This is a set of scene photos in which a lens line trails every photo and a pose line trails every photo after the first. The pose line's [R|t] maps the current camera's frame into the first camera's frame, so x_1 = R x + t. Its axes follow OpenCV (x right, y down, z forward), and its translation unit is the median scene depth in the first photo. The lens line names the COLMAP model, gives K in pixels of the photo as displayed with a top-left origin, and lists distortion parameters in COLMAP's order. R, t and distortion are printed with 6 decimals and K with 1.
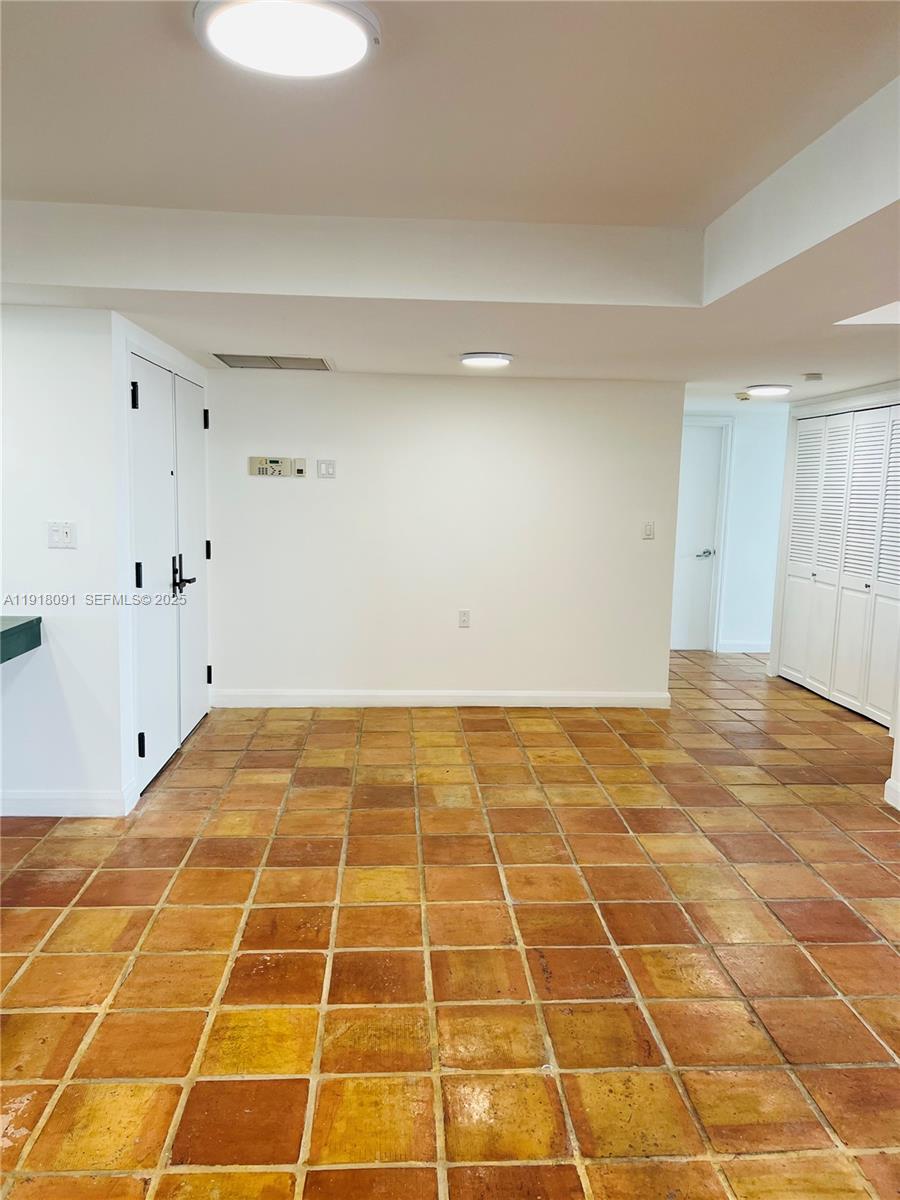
lens RADIAL K [[896.4, 0, 450.0], [0, 896.4, 600.0], [0, 0, 1]] dist [0.070047, 0.000308]
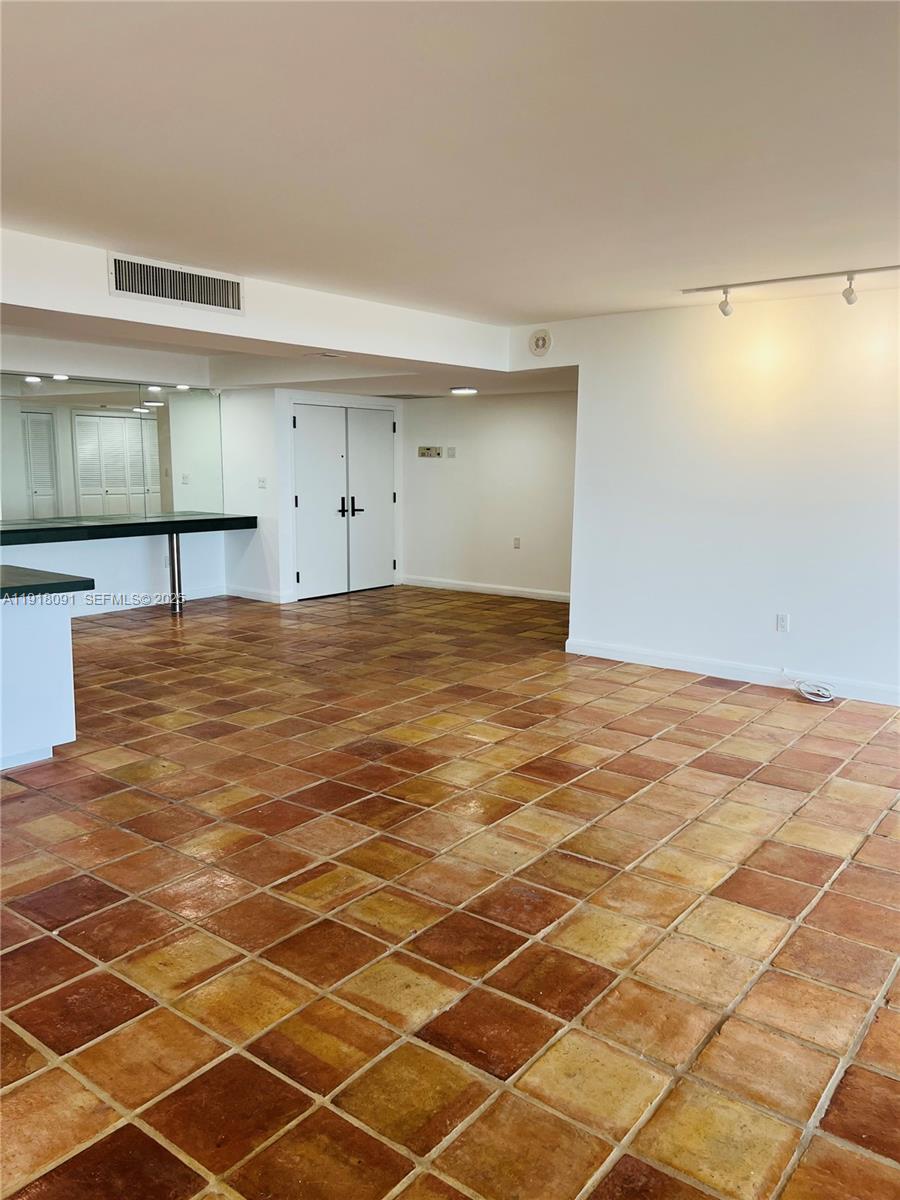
lens RADIAL K [[899.4, 0, 450.0], [0, 899.4, 600.0], [0, 0, 1]] dist [0.120433, -0.278593]
pose [[0.749955, 0.083777, -0.656163, 1.043067], [-0.074288, 0.996339, 0.042303, 0.067093], [0.657304, 0.017020, 0.753433, -0.321068]]
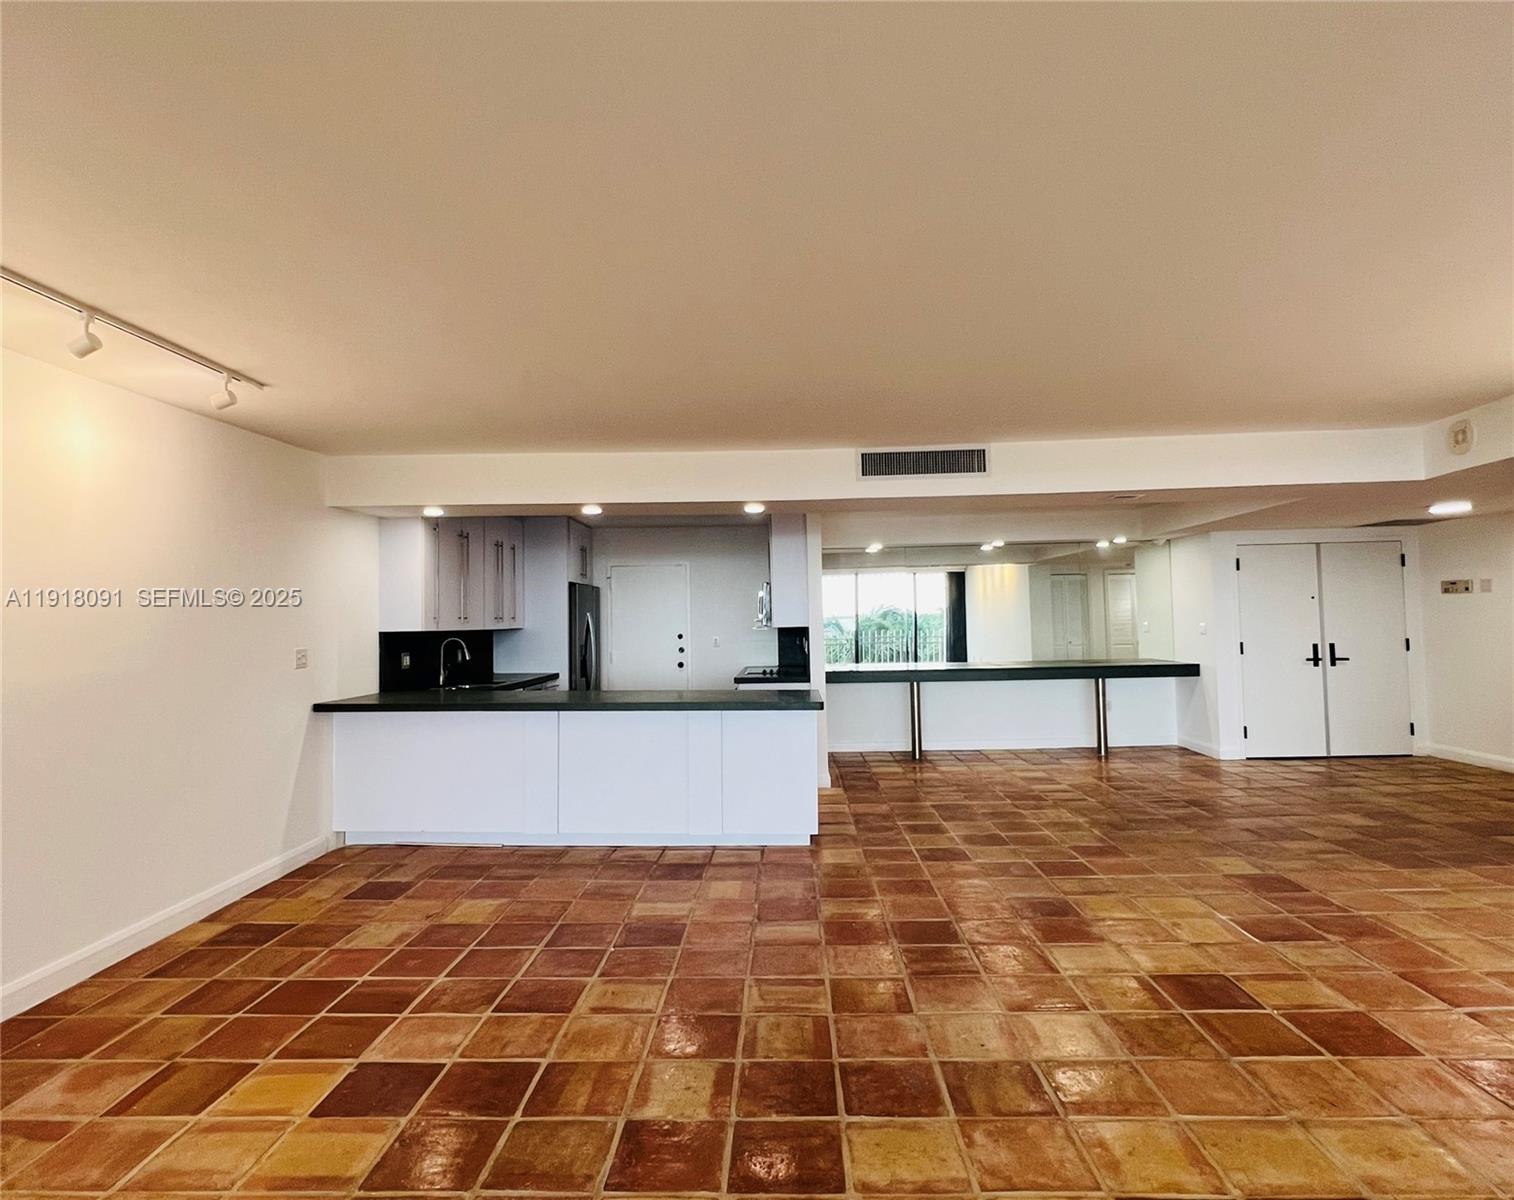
lens RADIAL K [[820.9, 0, 755.2], [0, 820.9, 577.6], [0, 0, 1]] dist [-0.005831, 0.000554]
pose [[-0.105267, -0.076173, -0.991522, 1.187956], [-0.107819, 0.992059, -0.064768, 0.038123], [0.988582, 0.100087, -0.112644, 0.065442]]
